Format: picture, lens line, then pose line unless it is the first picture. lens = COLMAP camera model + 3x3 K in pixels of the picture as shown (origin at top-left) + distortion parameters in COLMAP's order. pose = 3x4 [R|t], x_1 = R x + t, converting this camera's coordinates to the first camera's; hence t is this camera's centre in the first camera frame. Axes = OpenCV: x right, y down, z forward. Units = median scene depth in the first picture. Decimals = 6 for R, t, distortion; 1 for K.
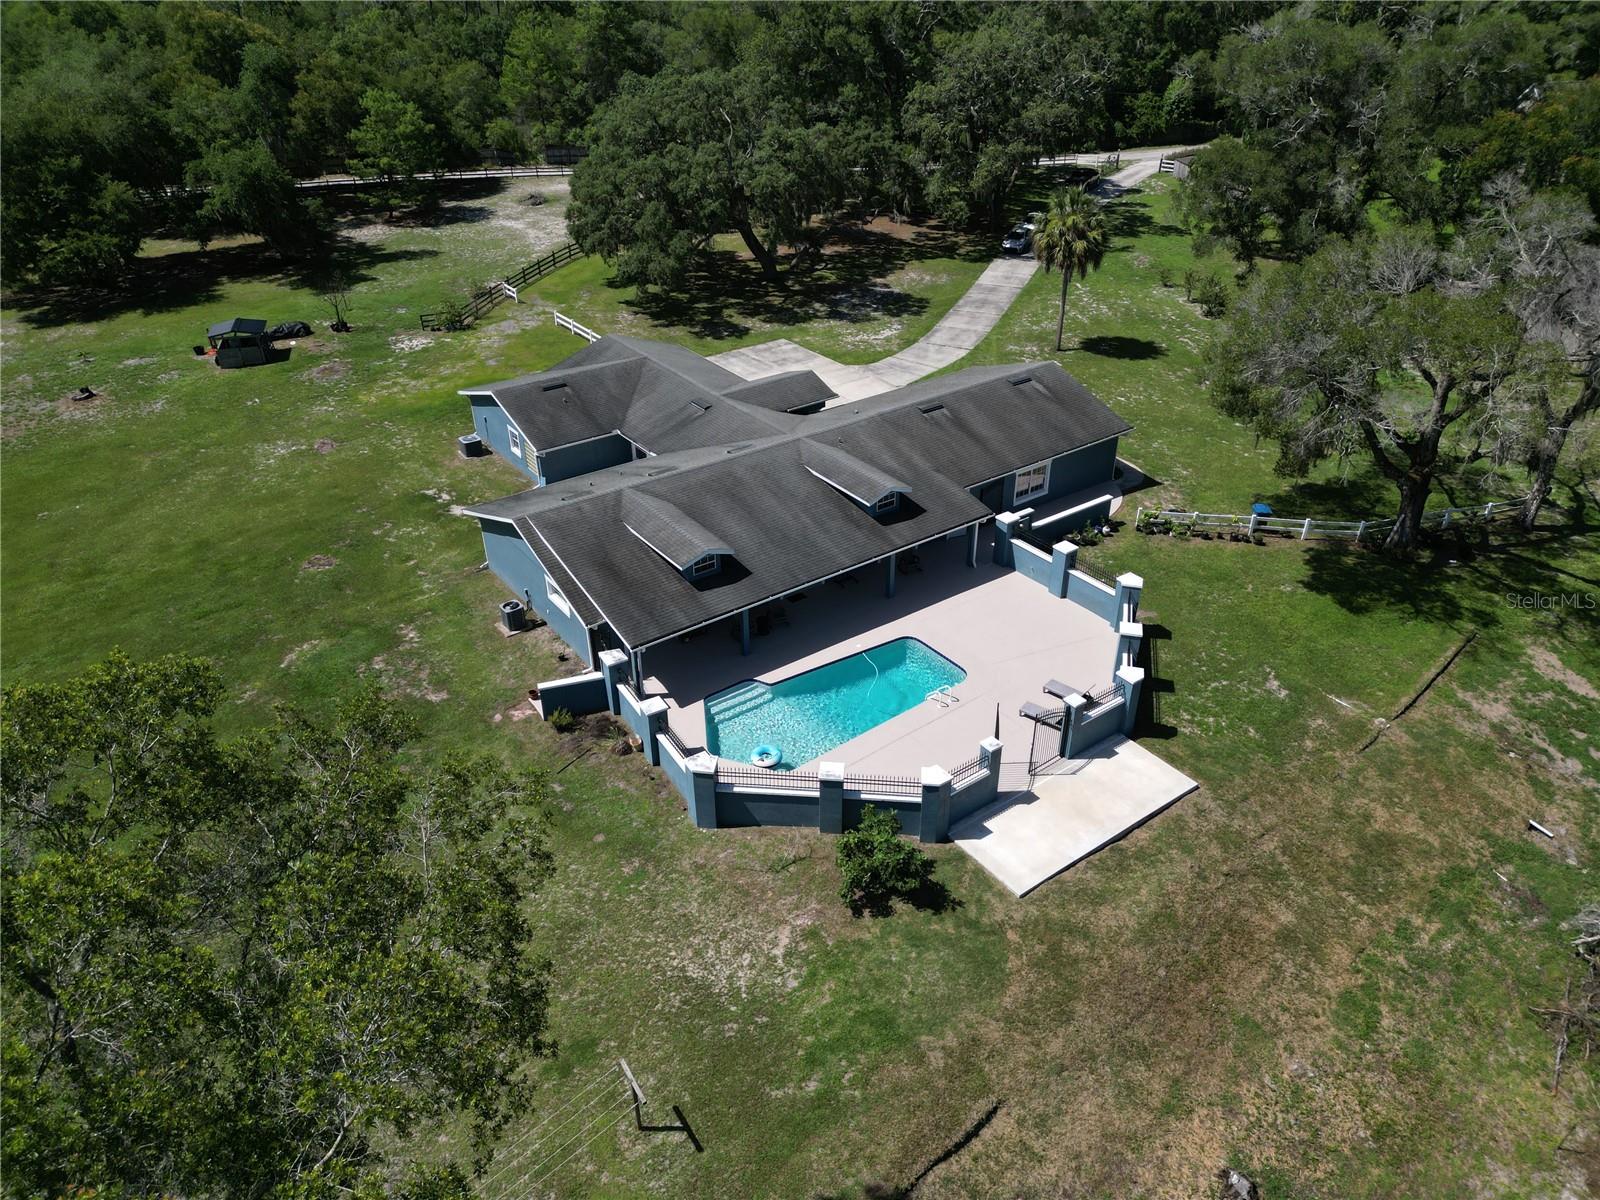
lens RADIAL K [[1117.6, 0, 808.3], [0, 1117.6, 608.6], [0, 0, 1]] dist [0.075332, -0.083460]
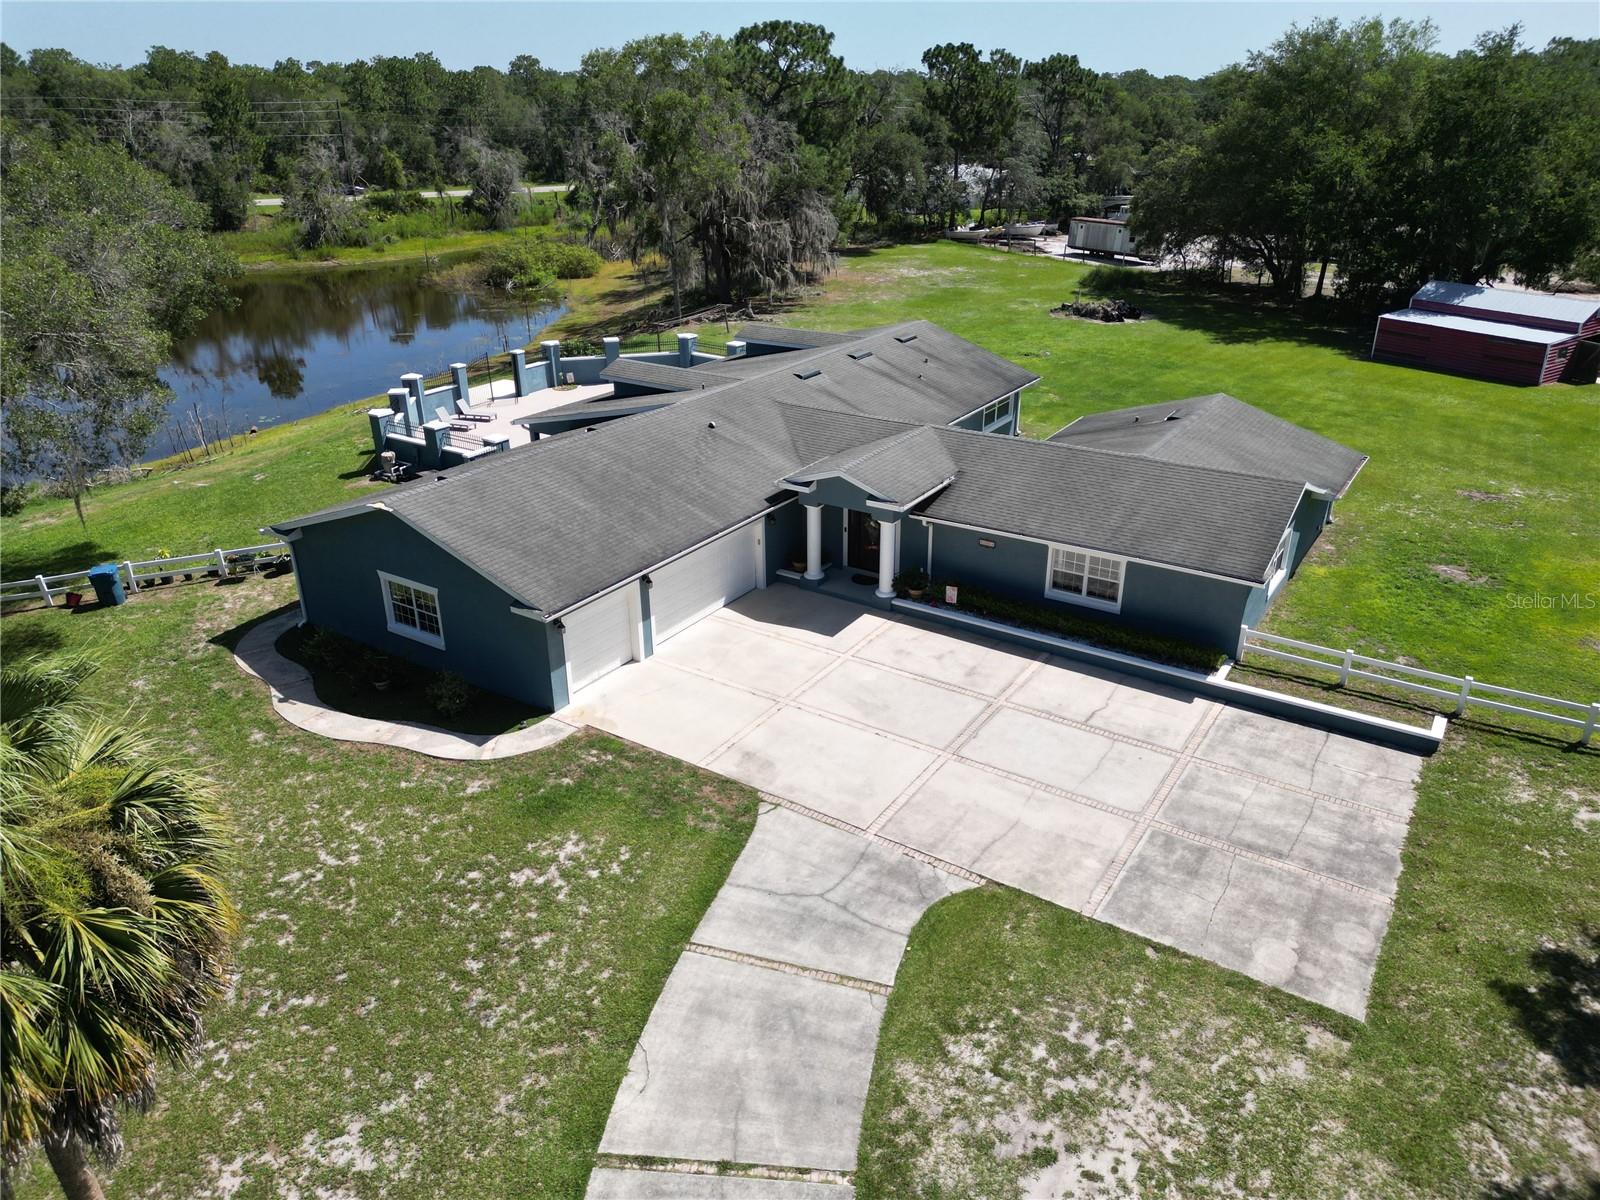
lens RADIAL K [[1117.6, 0, 808.3], [0, 1117.6, 608.6], [0, 0, 1]] dist [0.075332, -0.083460]
pose [[-0.935436, 0.156809, -0.316813, 0.160808], [-0.175602, 0.571694, 0.801454, -0.485750], [0.306795, 0.805342, -0.507248, 1.051276]]
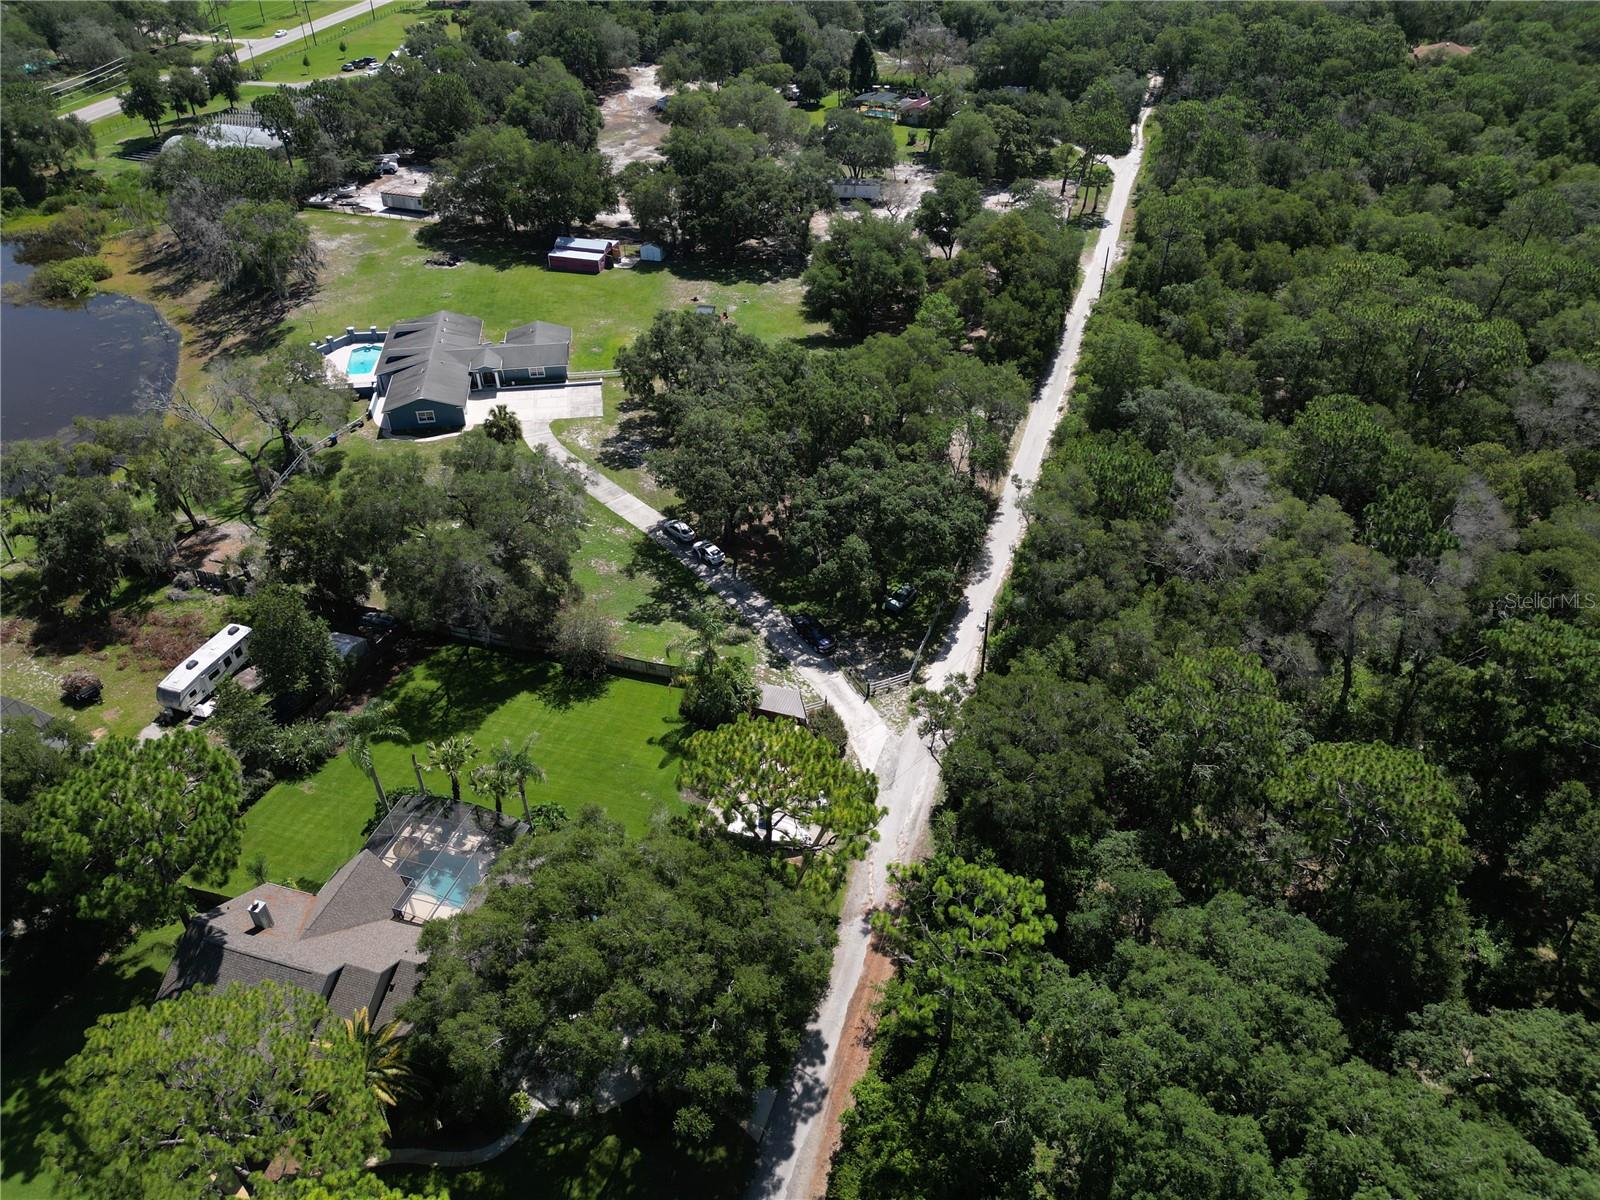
lens RADIAL K [[1117.6, 0, 808.3], [0, 1117.6, 608.6], [0, 0, 1]] dist [0.075332, -0.083460]
pose [[-0.463015, 0.548707, -0.696087, 1.495237], [-0.455755, 0.526180, 0.717928, -1.778759], [0.760200, 0.649657, 0.006446, 1.560355]]
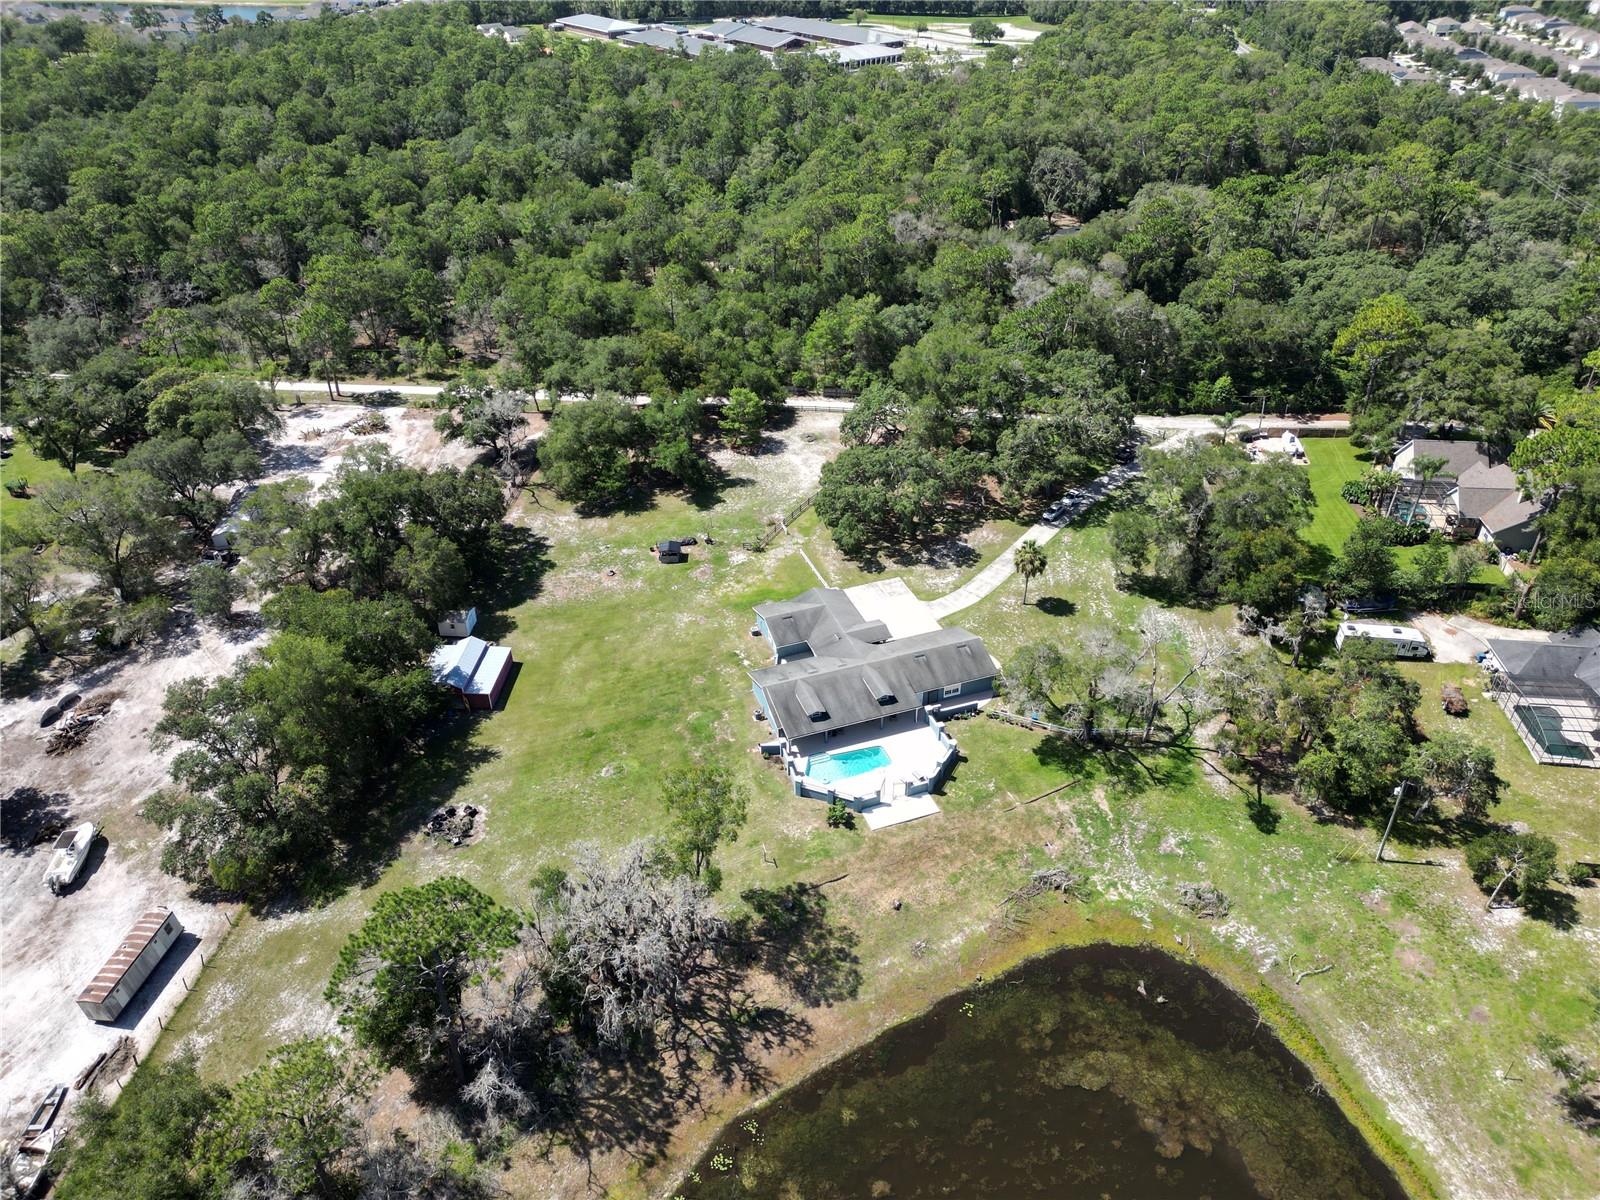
lens RADIAL K [[1117.6, 0, 808.3], [0, 1117.6, 608.6], [0, 0, 1]] dist [0.075332, -0.083460]
pose [[0.962614, 0.157944, -0.220064, 0.305735], [-0.147238, 0.987006, 0.064337, -0.304917], [0.227366, -0.029530, 0.973362, -1.190786]]
